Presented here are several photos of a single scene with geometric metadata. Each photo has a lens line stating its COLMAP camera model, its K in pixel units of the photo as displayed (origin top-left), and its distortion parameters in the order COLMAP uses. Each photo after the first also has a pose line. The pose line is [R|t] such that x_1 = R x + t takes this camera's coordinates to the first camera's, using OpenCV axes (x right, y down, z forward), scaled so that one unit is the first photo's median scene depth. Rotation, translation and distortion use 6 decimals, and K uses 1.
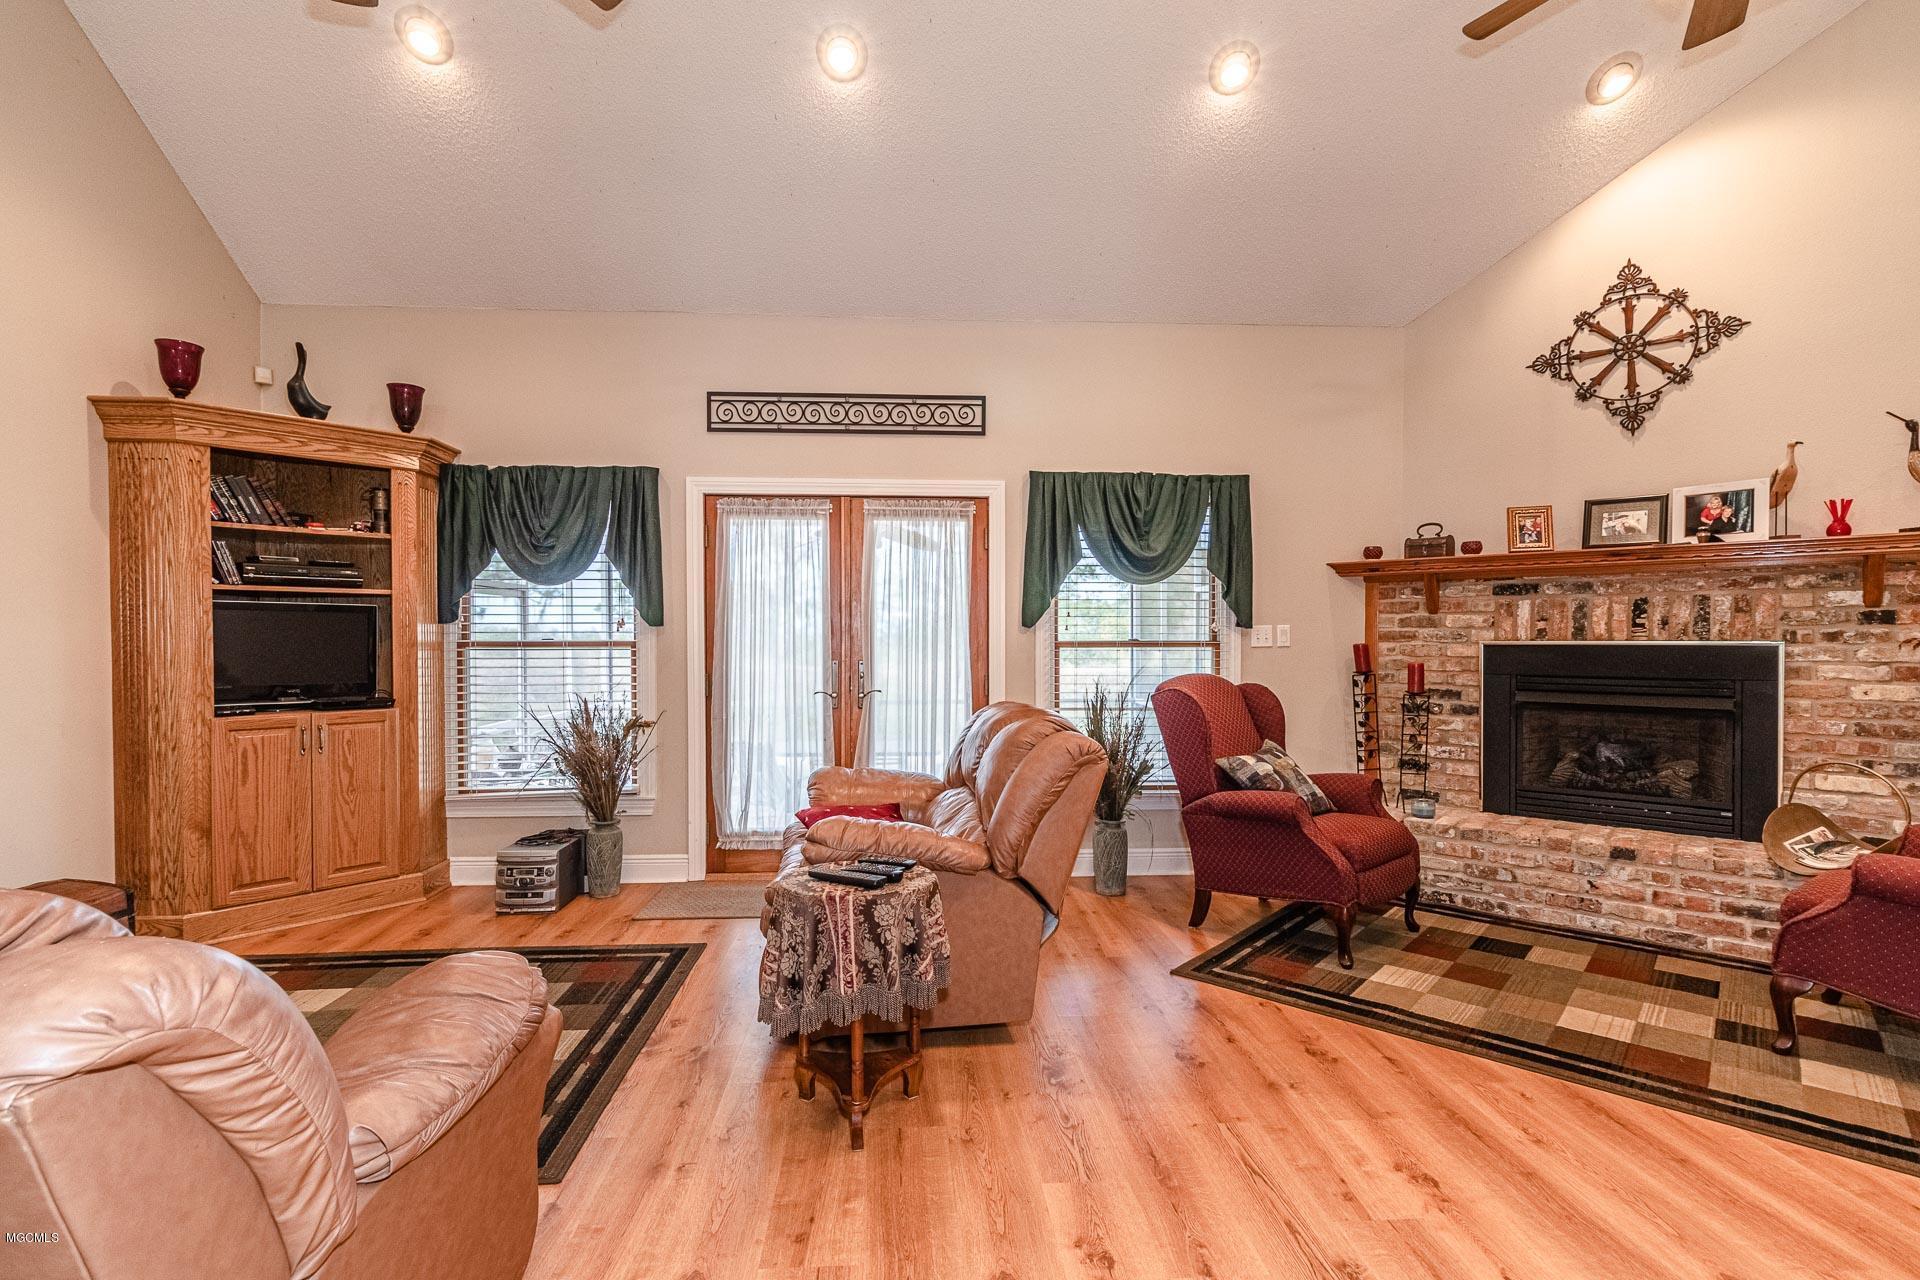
lens RADIAL K [[896.8, 0, 959.8], [0, 896.8, 648.8], [0, 0, 1]] dist [0.006093, -0.000172]
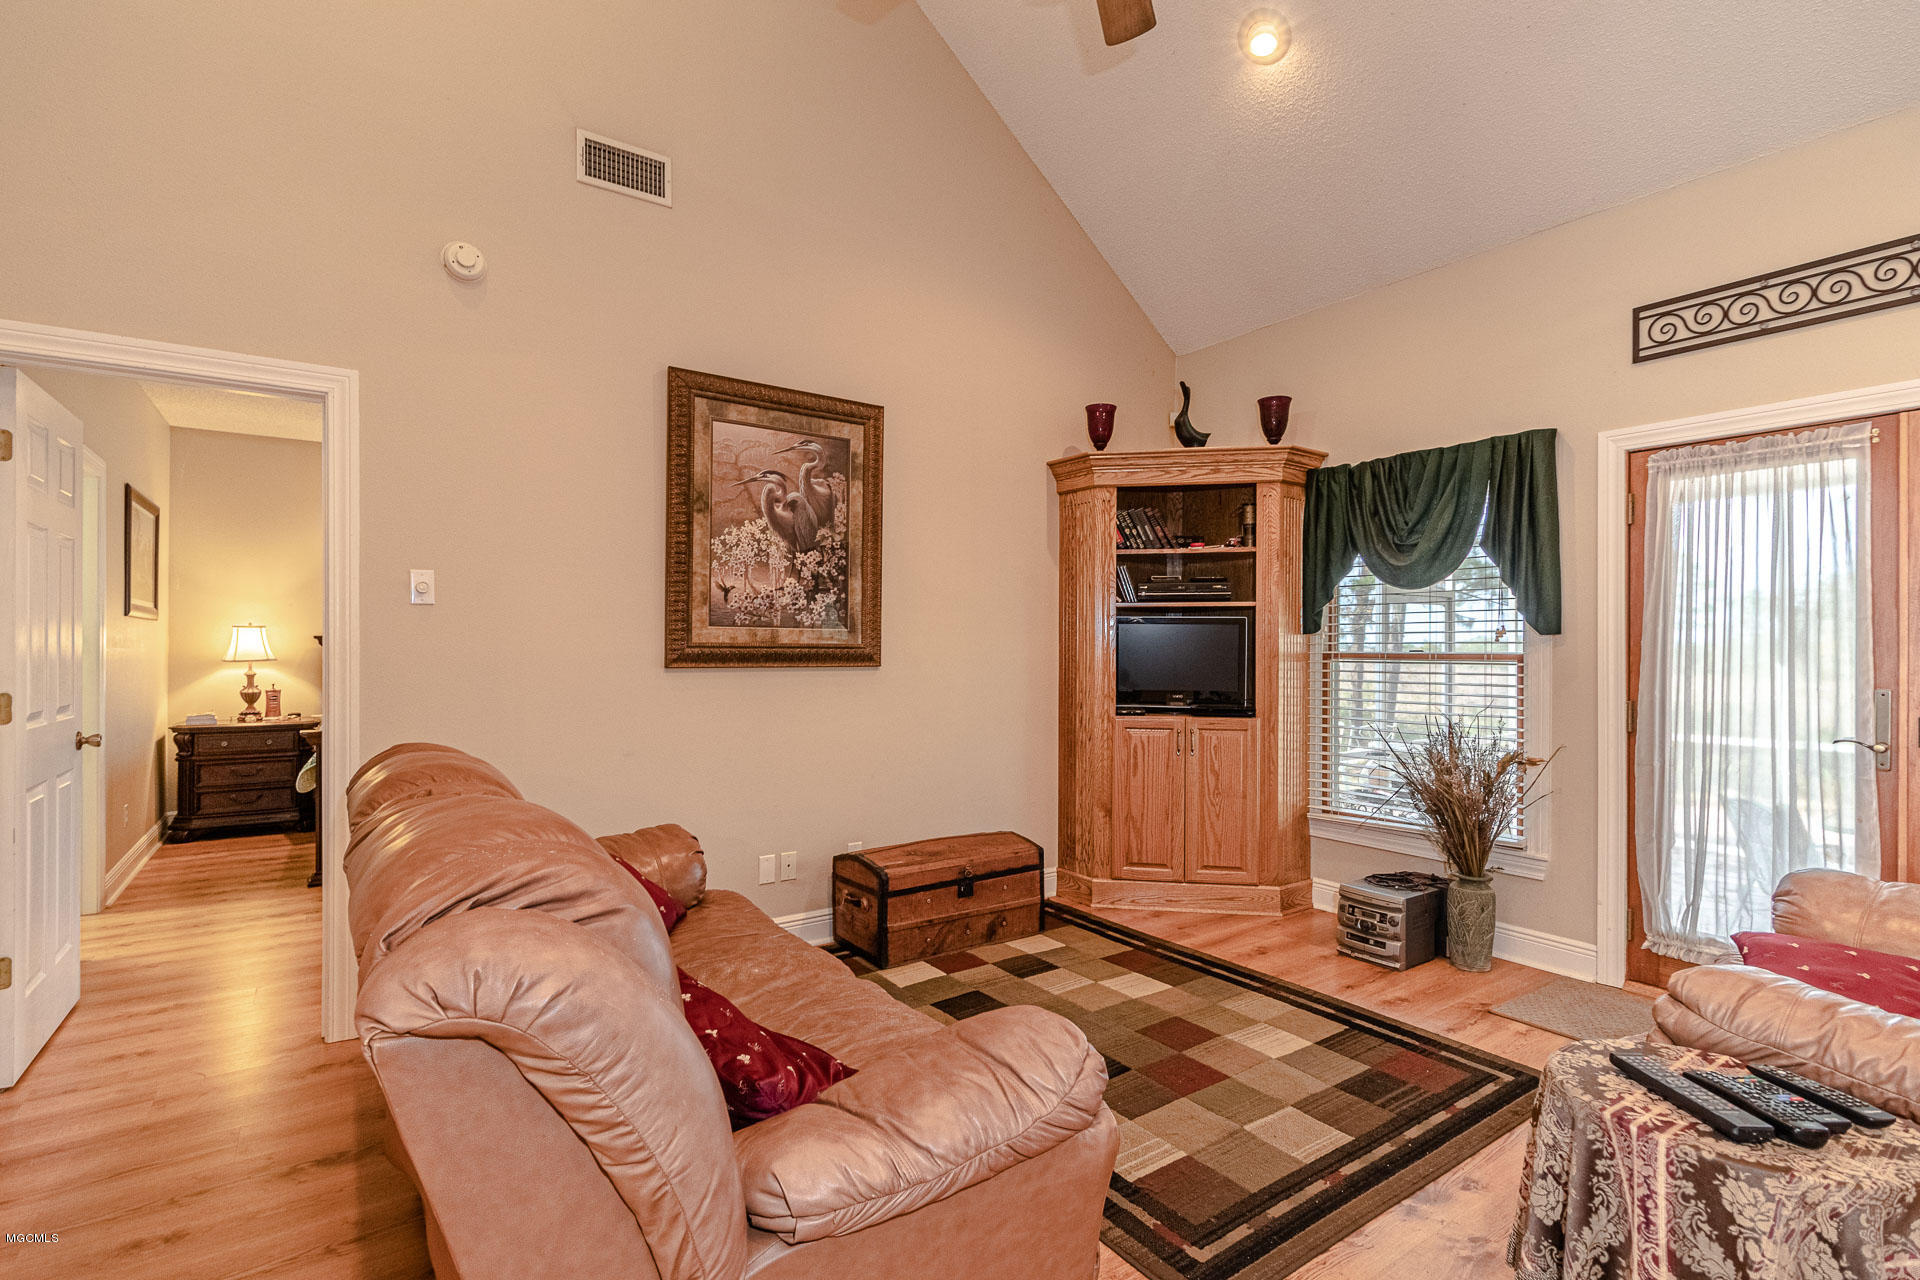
lens RADIAL K [[896.8, 0, 964.1], [0, 896.8, 643.4], [0, 0, 1]] dist [0.006093, -0.000172]
pose [[0.518733, -0.001279, -0.854935, 0.063166], [-0.014940, 0.999833, -0.010561, -0.002499], [0.854806, 0.018250, 0.518627, 0.187987]]
